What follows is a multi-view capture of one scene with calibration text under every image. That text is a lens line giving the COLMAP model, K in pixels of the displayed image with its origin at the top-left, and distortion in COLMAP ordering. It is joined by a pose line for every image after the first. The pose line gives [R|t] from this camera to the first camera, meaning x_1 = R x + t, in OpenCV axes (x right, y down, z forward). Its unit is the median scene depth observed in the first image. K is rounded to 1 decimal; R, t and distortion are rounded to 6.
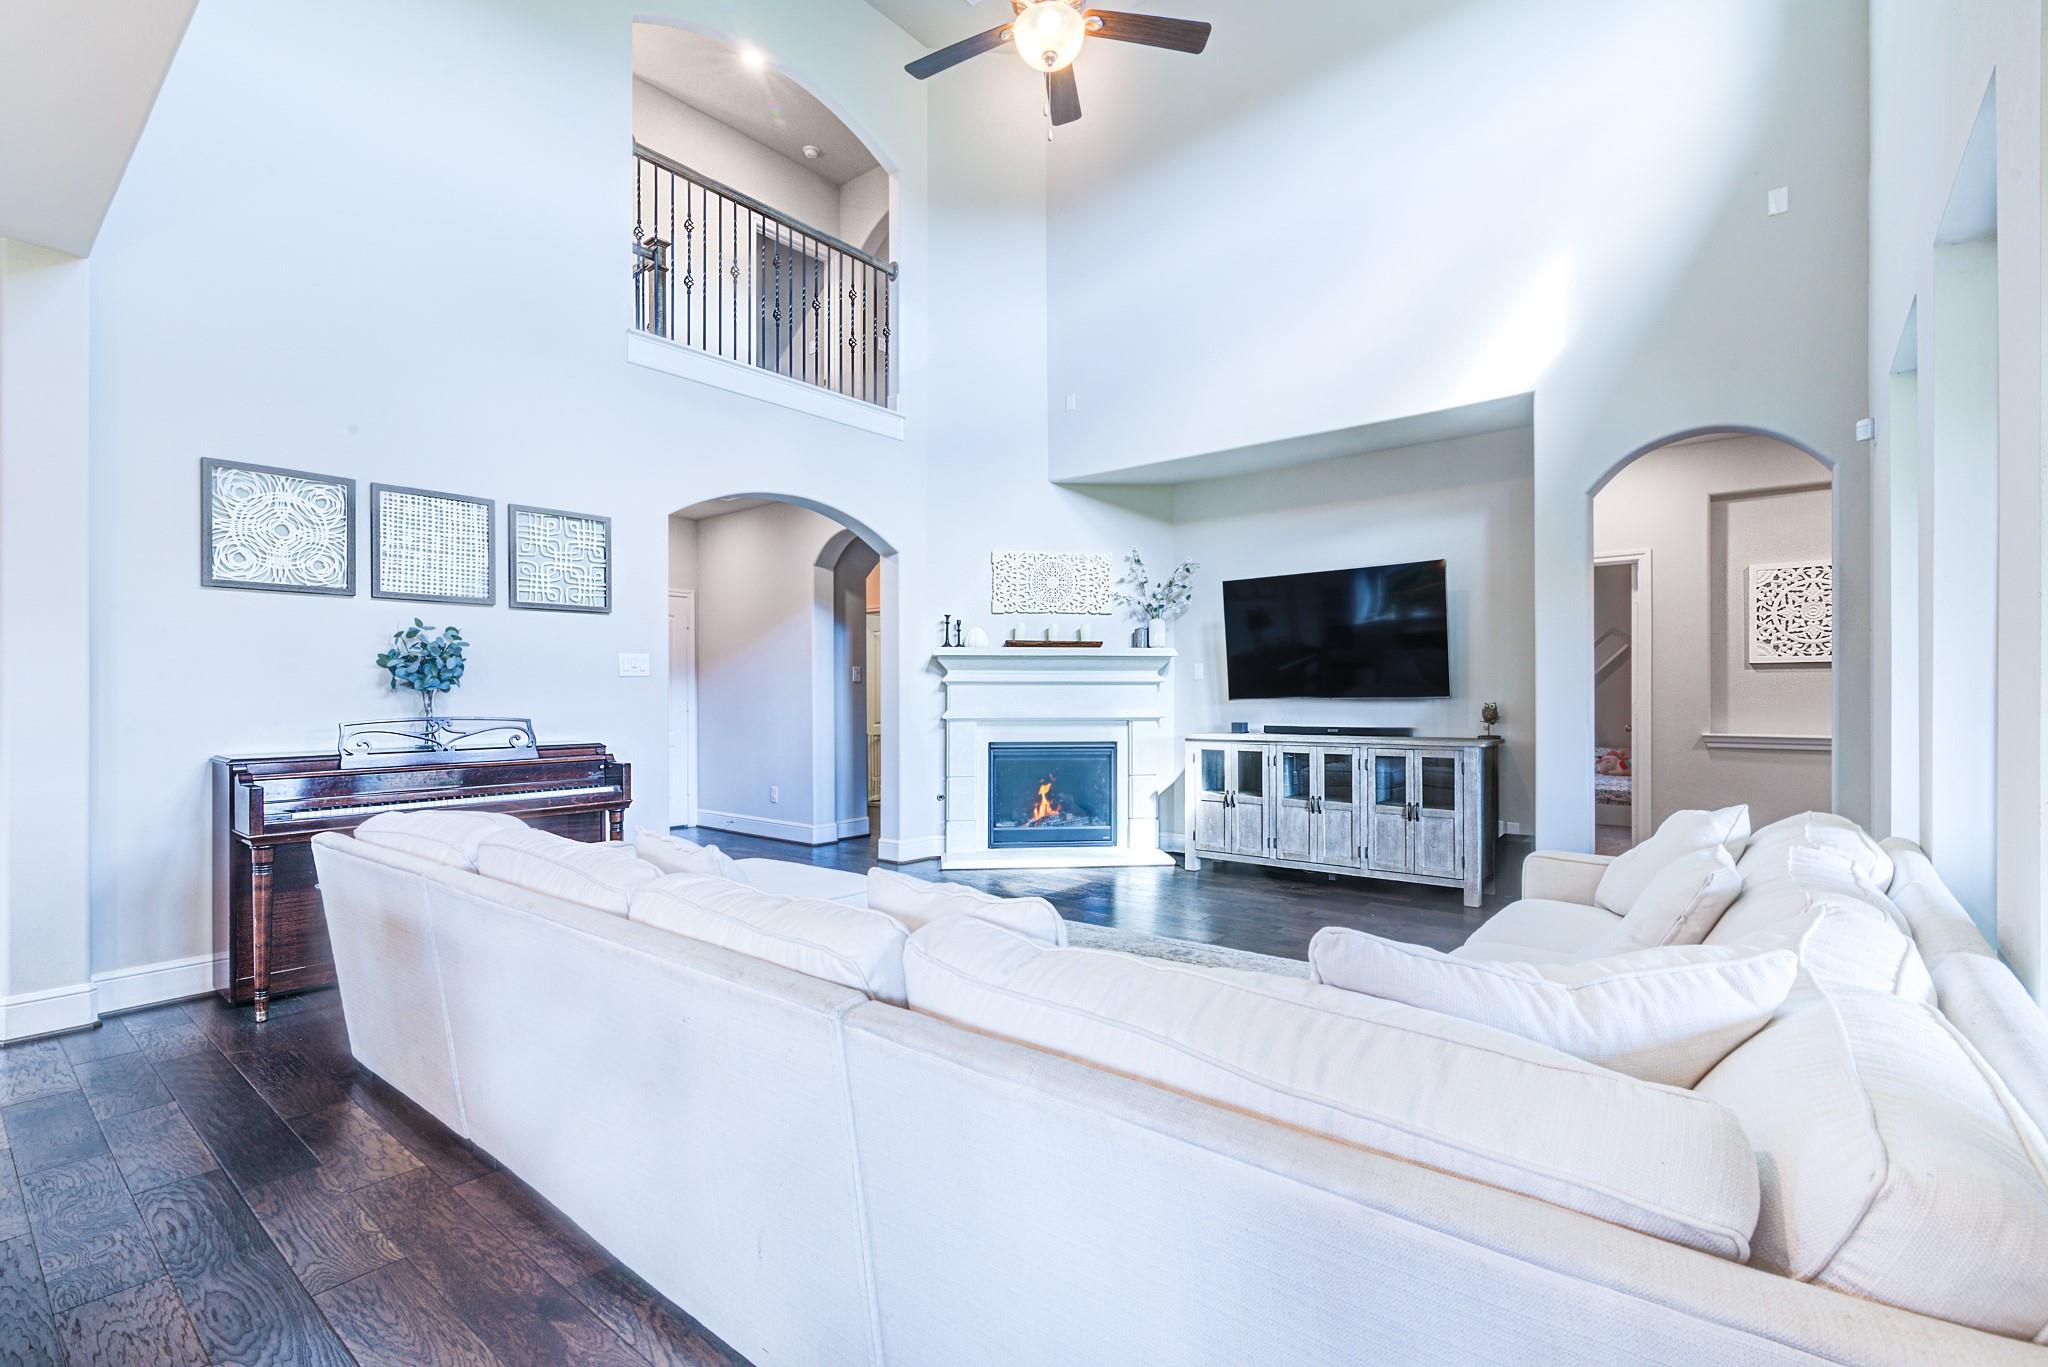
lens RADIAL K [[956.2, 0, 1021.1], [0, 956.2, 688.0], [0, 0, 1]] dist [-0.004857, 0.001536]
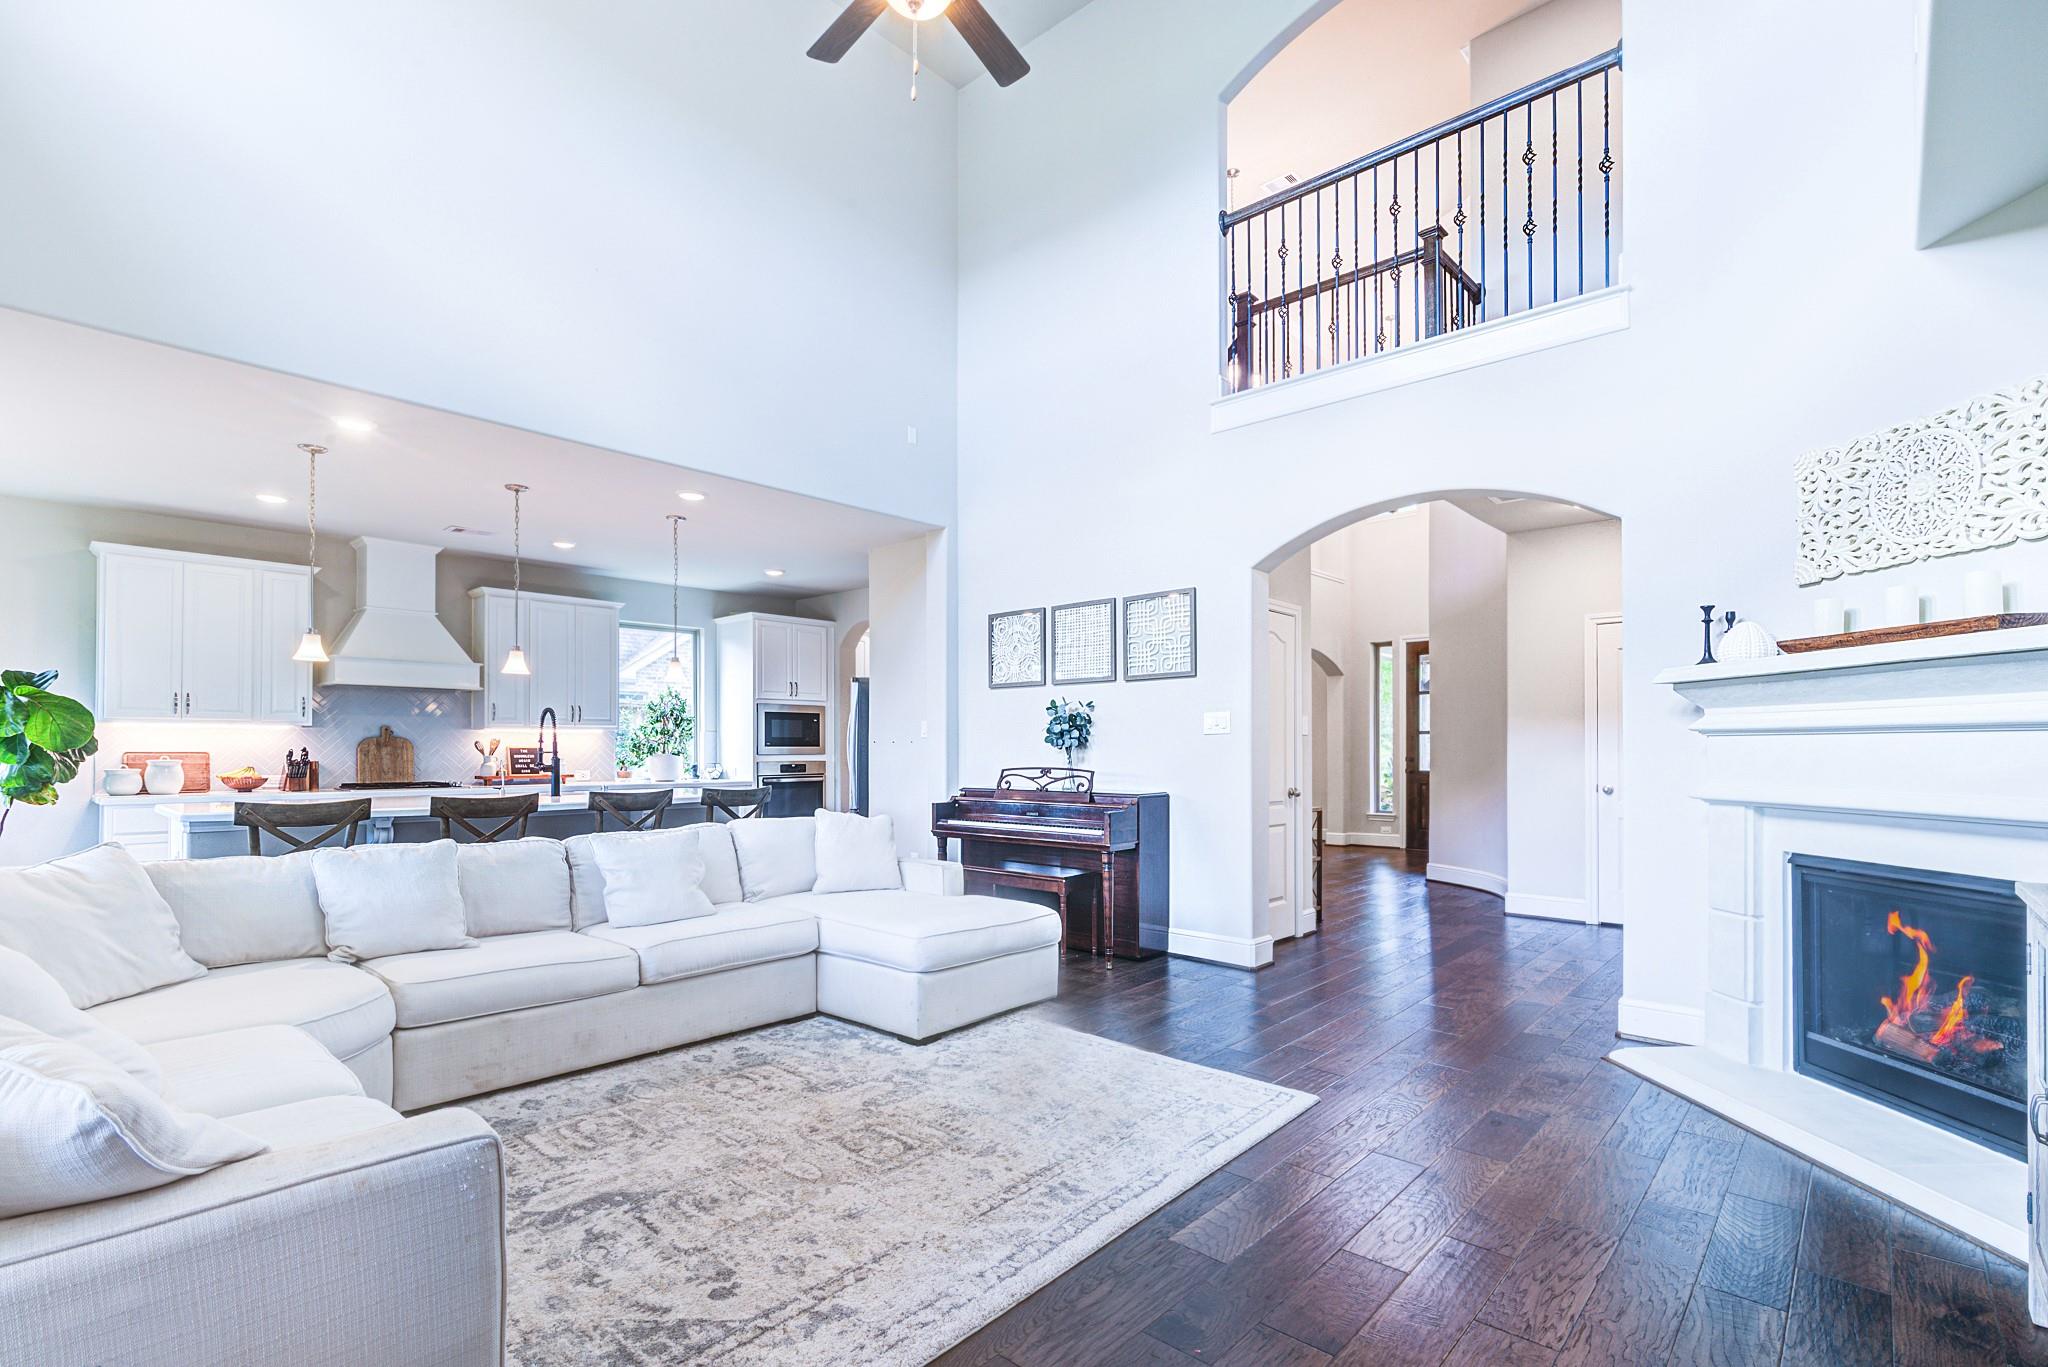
lens RADIAL K [[956.2, 0, 999.2], [0, 956.2, 746.3], [0, 0, 1]] dist [-0.004857, 0.001536]
pose [[-0.077570, -0.004466, -0.996977, 0.709827], [0.003351, 0.999983, -0.004741, 0.005391], [0.996981, -0.003709, -0.077553, 0.930909]]
